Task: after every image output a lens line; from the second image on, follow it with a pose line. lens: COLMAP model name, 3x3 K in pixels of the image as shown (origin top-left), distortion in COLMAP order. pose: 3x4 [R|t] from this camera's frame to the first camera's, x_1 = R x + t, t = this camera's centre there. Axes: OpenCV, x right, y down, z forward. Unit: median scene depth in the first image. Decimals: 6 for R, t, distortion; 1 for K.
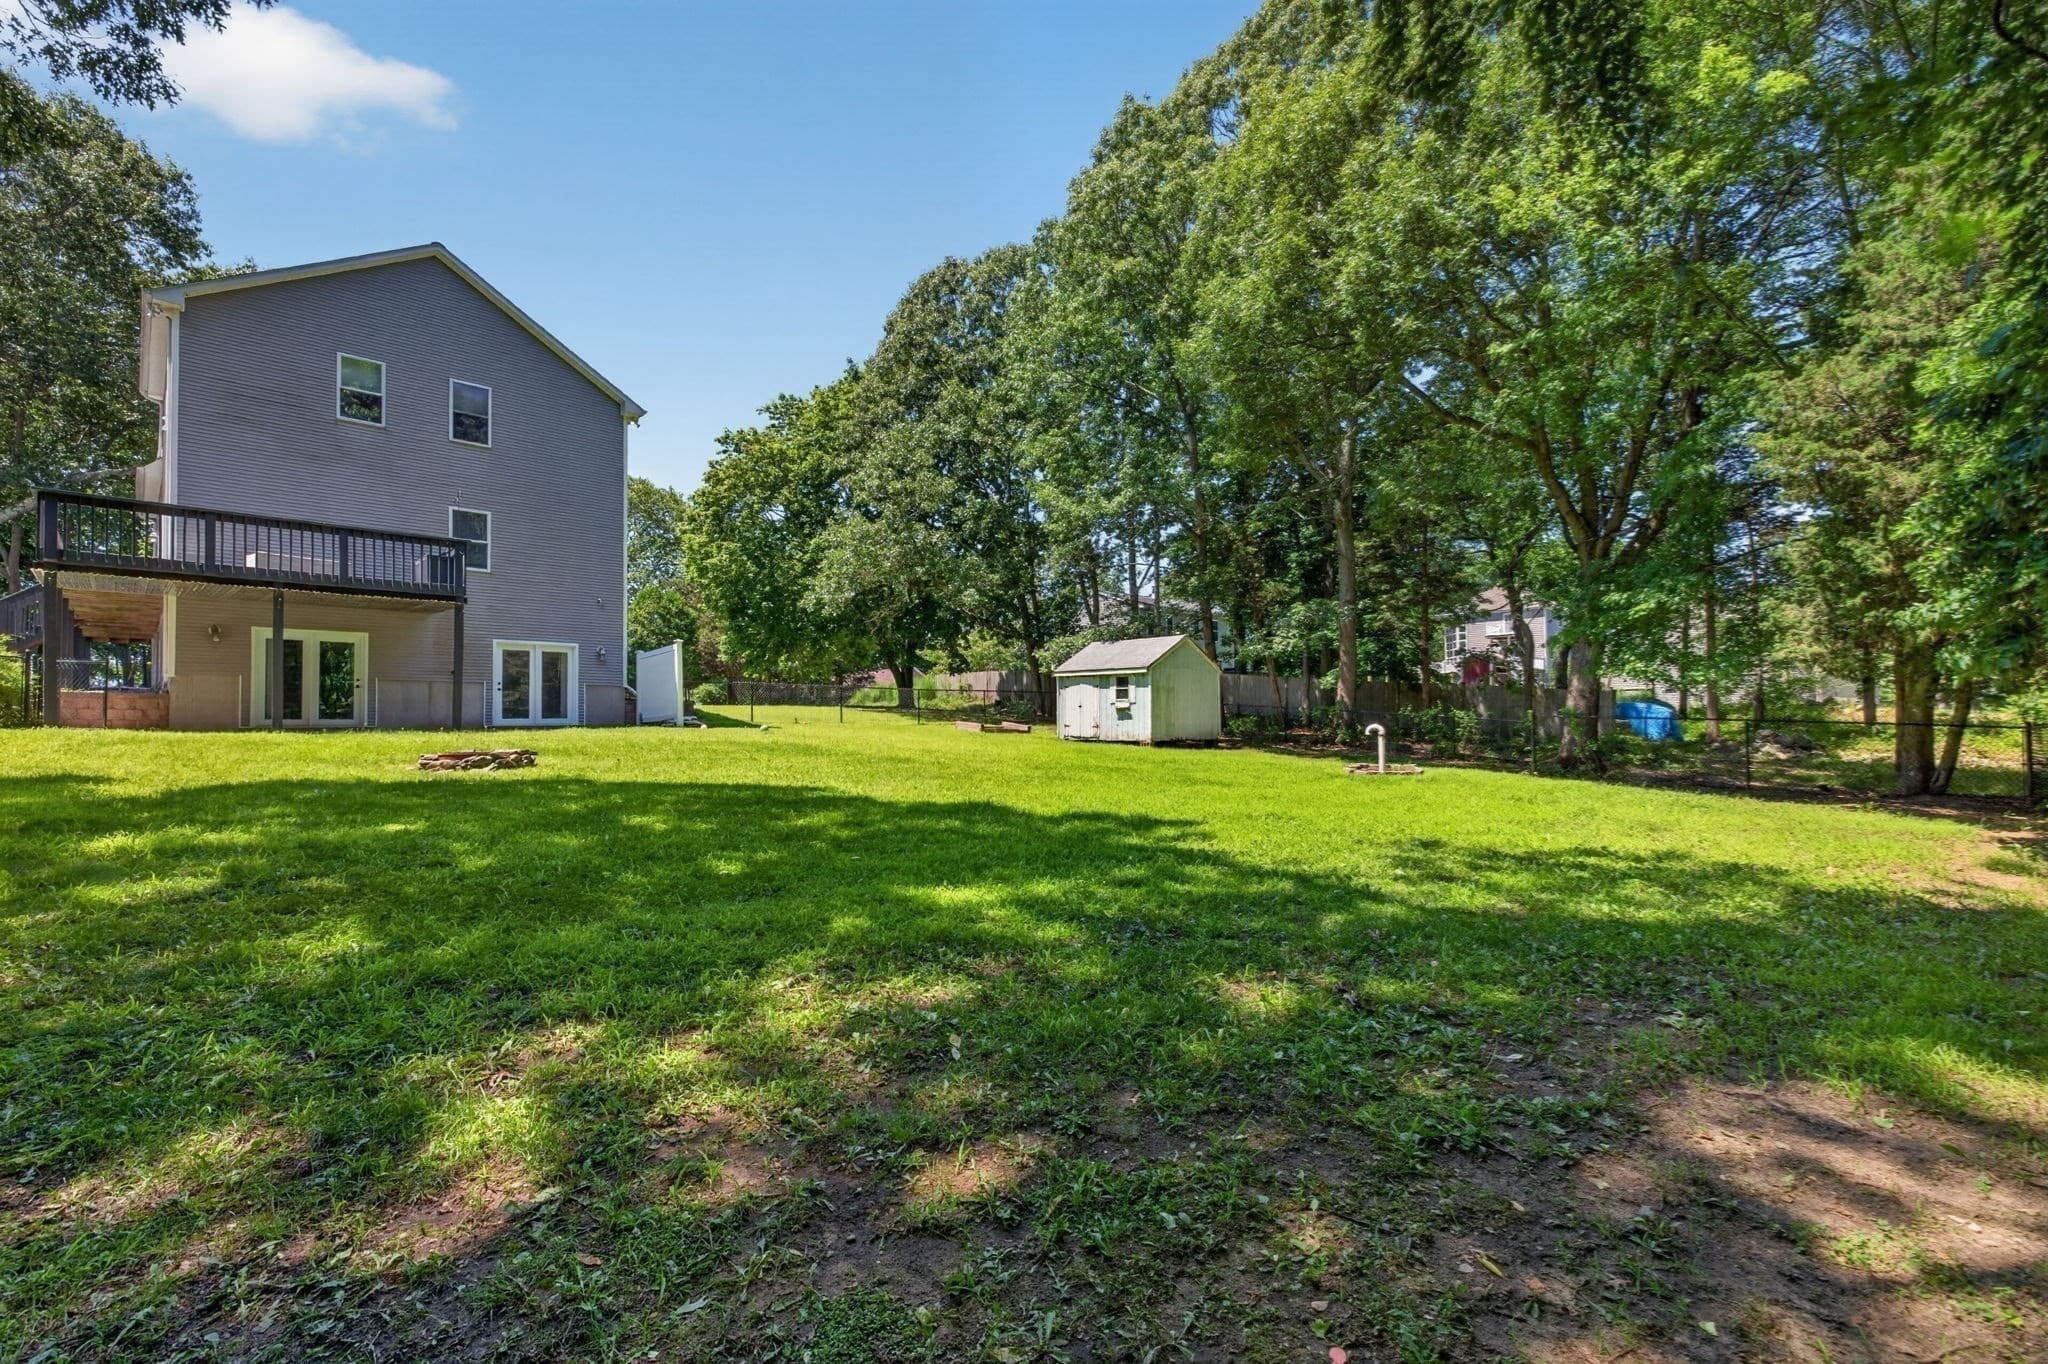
lens RADIAL K [[901.3, 0, 1024.0], [0, 901.3, 682.0], [0, 0, 1]] dist [0.000948, 0.000425]
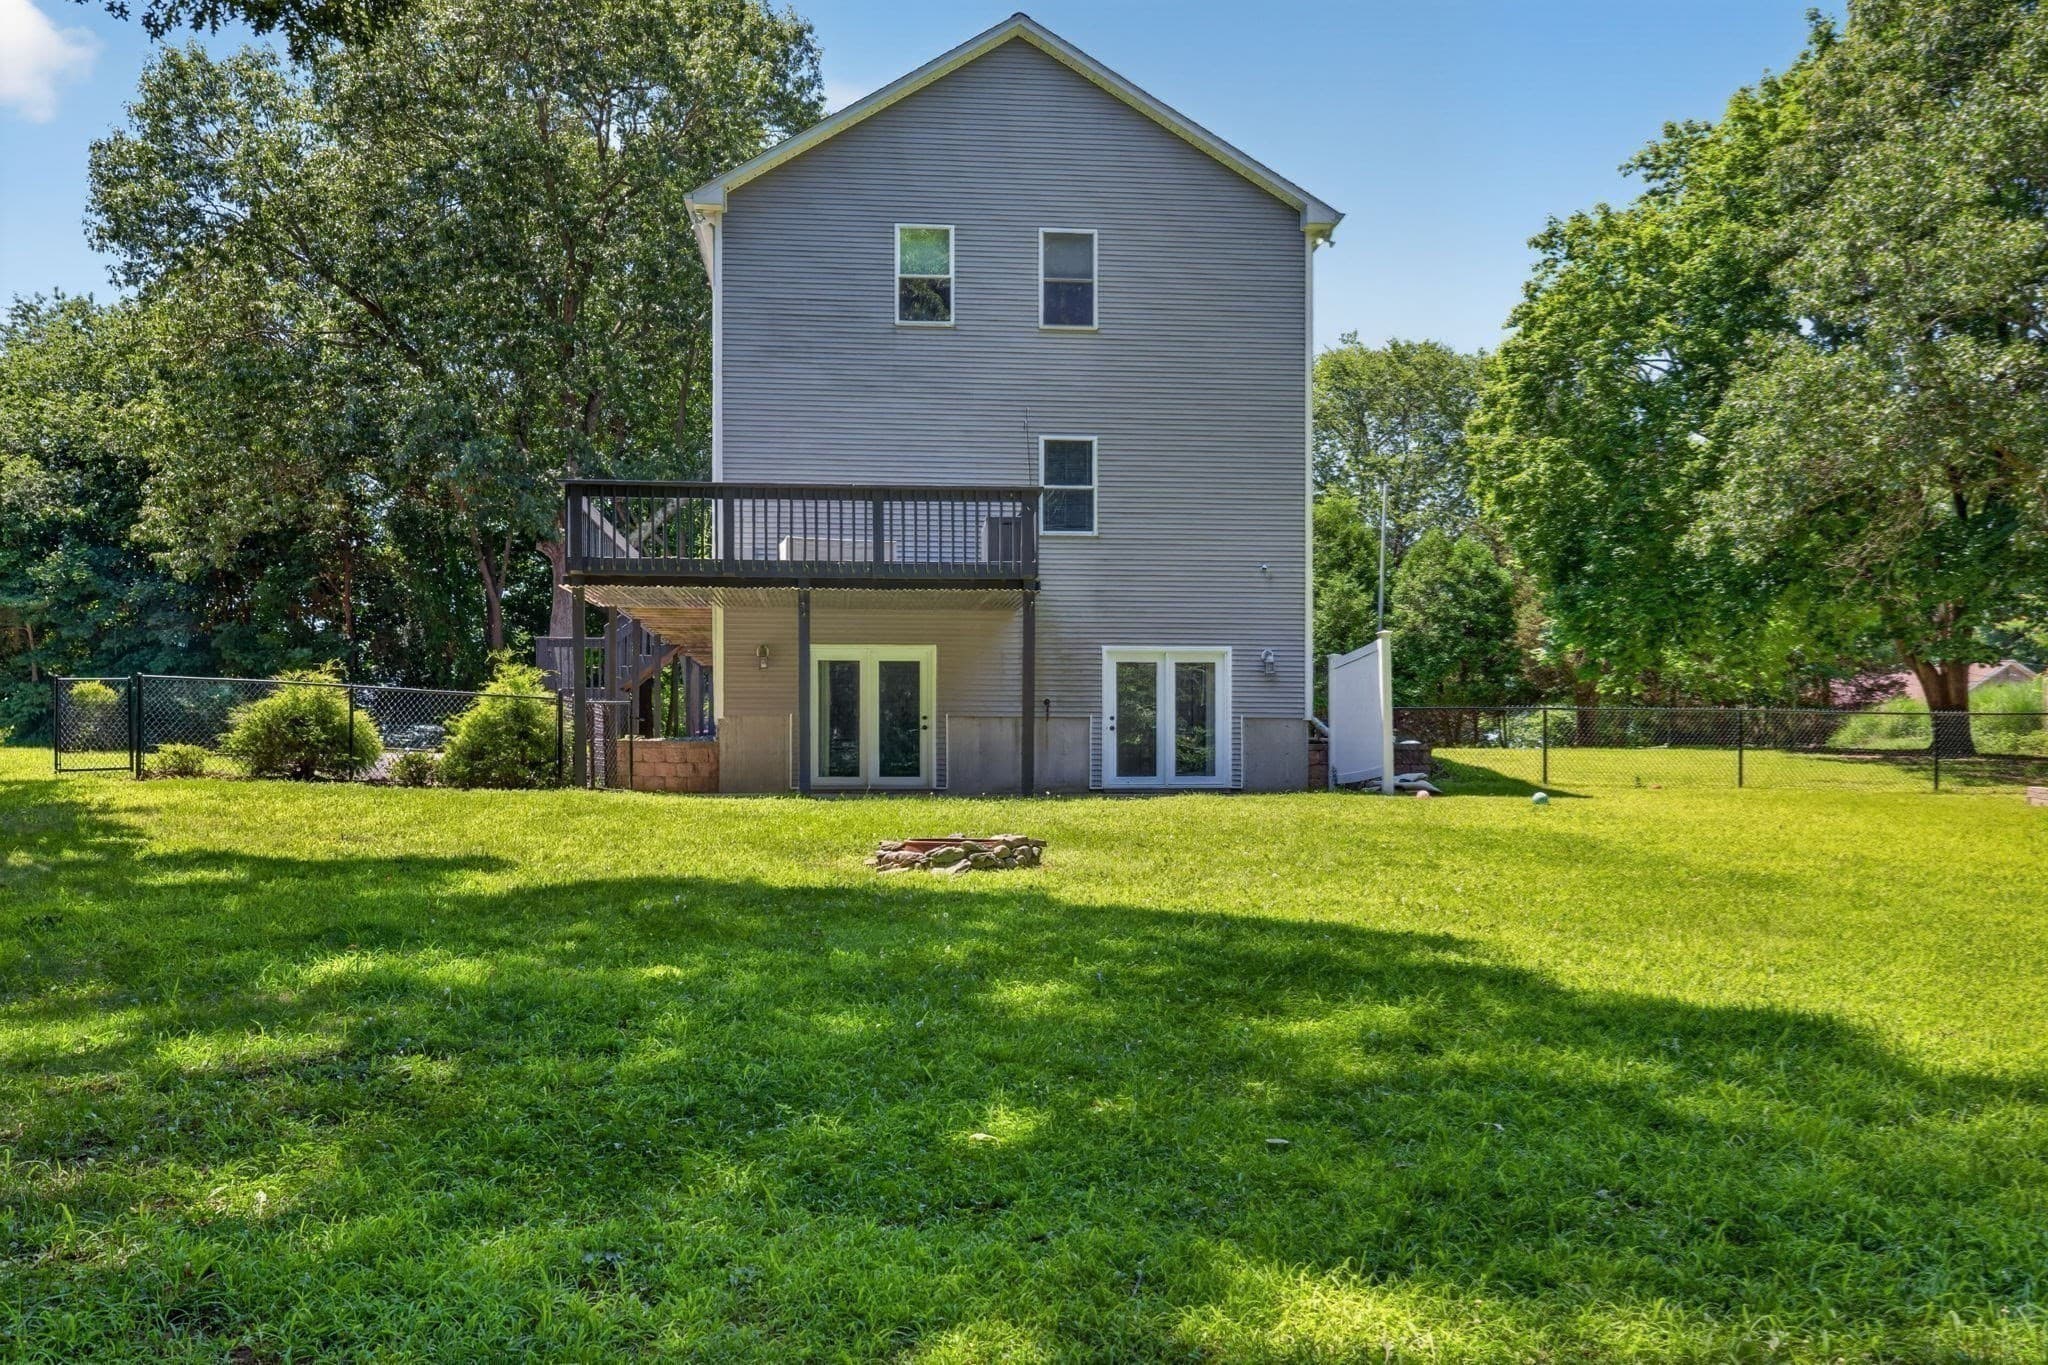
lens RADIAL K [[1620.3, 0, 1024.1], [0, 1620.3, 760.9], [0, 0, 1]] dist [-0.001156, -0.000168]
pose [[0.756919, 0.002225, -0.653505, 0.075837], [0.022667, 0.999303, 0.029657, -0.003219], [0.653115, -0.037261, 0.756341, 0.119472]]
